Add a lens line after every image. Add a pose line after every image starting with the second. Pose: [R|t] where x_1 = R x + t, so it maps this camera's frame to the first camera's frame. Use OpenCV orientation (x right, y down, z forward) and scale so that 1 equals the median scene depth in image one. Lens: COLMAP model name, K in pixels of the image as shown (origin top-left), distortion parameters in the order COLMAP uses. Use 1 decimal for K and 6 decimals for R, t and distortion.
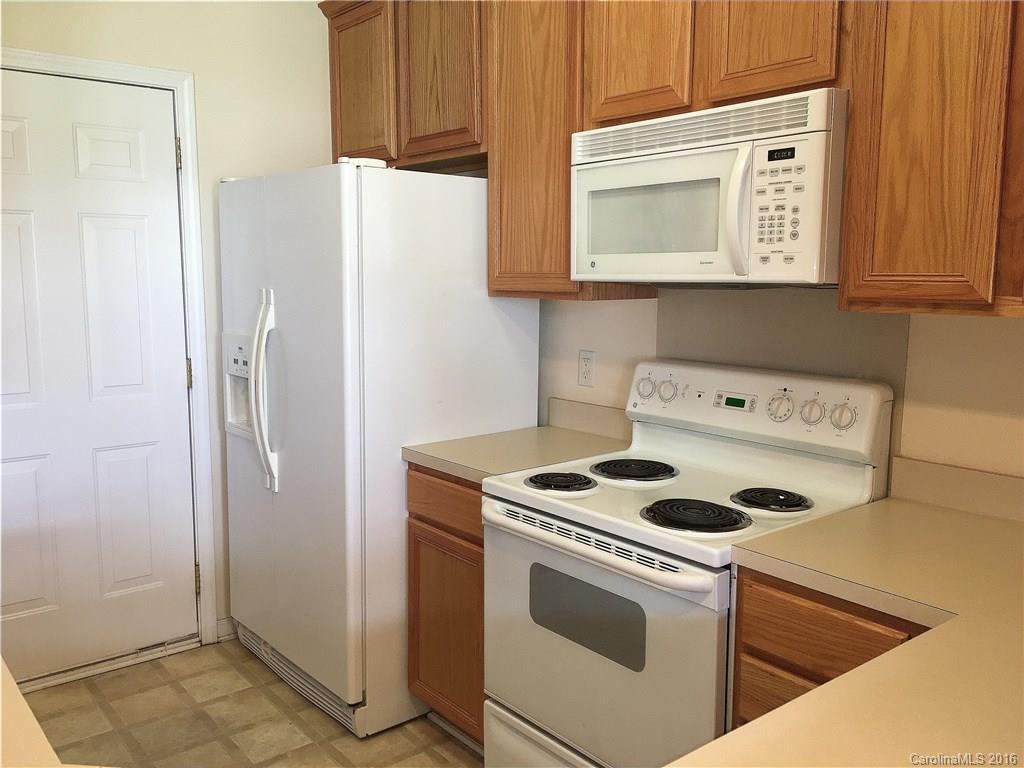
lens RADIAL K [[872.2, 0, 512.5], [0, 872.2, 381.5], [0, 0, 1]] dist [0.049037, -0.017116]
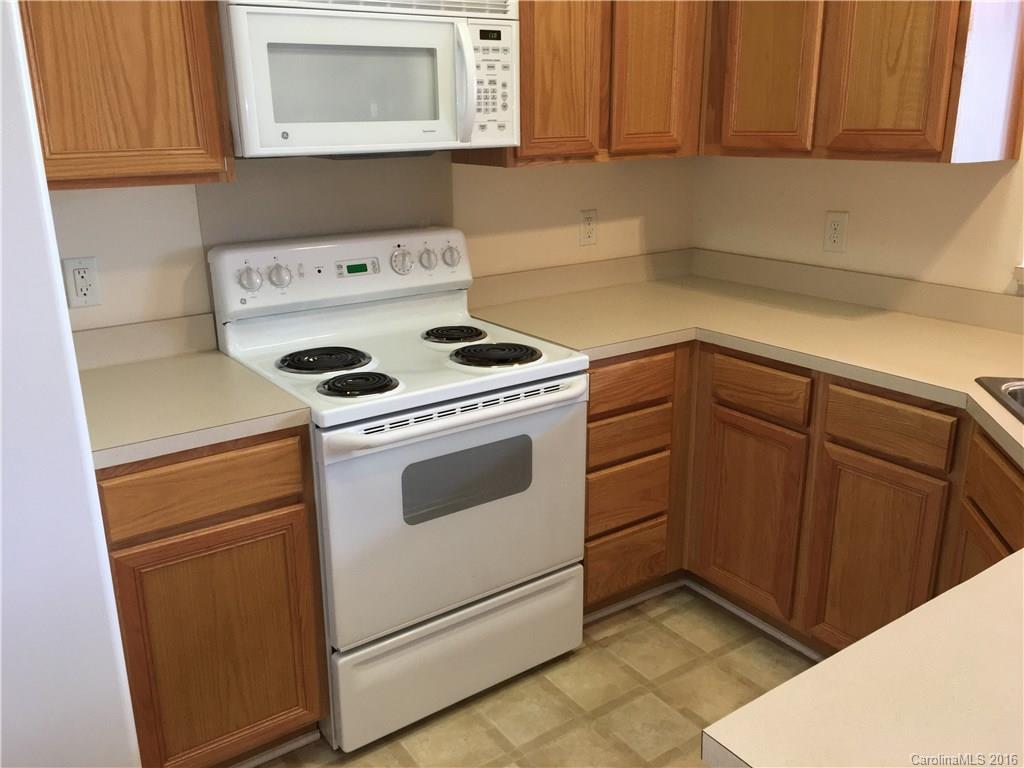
lens RADIAL K [[872.2, 0, 508.9], [0, 872.2, 381.1], [0, 0, 1]] dist [0.049037, -0.017116]
pose [[0.083679, -0.292747, 0.952521, -0.875948], [0.143363, 0.949467, 0.279213, -0.130730], [-0.986126, 0.113192, 0.121419, 0.809490]]
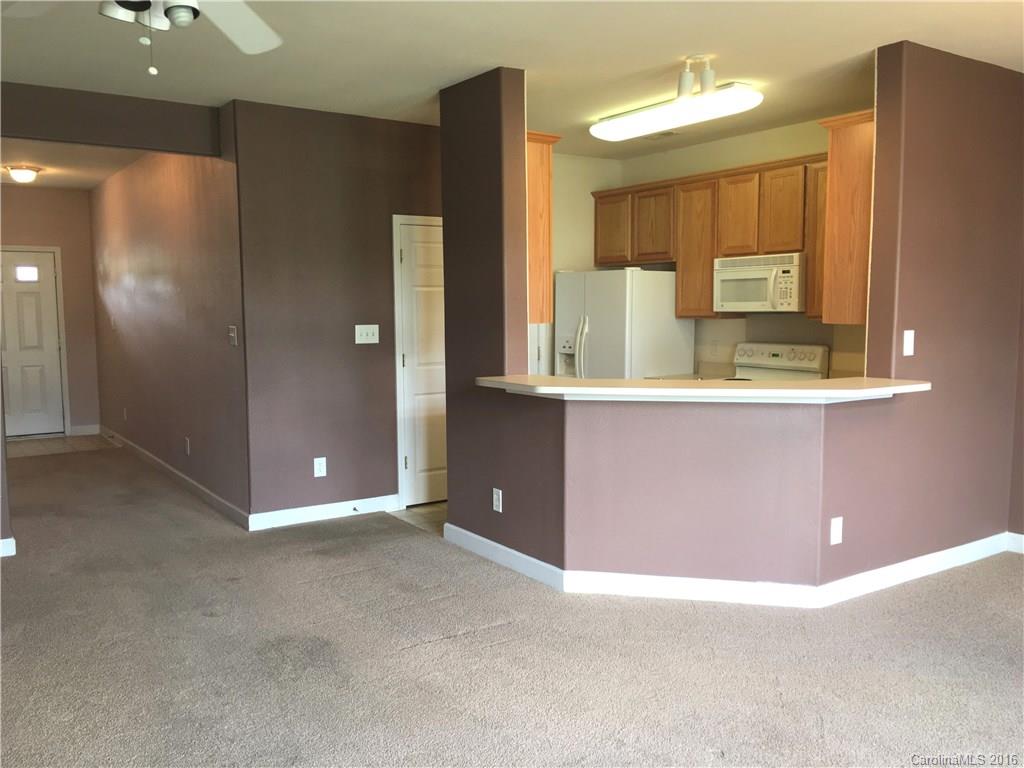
lens RADIAL K [[872.2, 0, 510.2], [0, 872.2, 380.5], [0, 0, 1]] dist [0.049037, -0.017116]
pose [[0.996154, -0.002212, -0.087588, -0.382238], [-0.001206, 0.999240, -0.038950, 0.241632], [0.087608, 0.038906, 0.995395, -2.067627]]
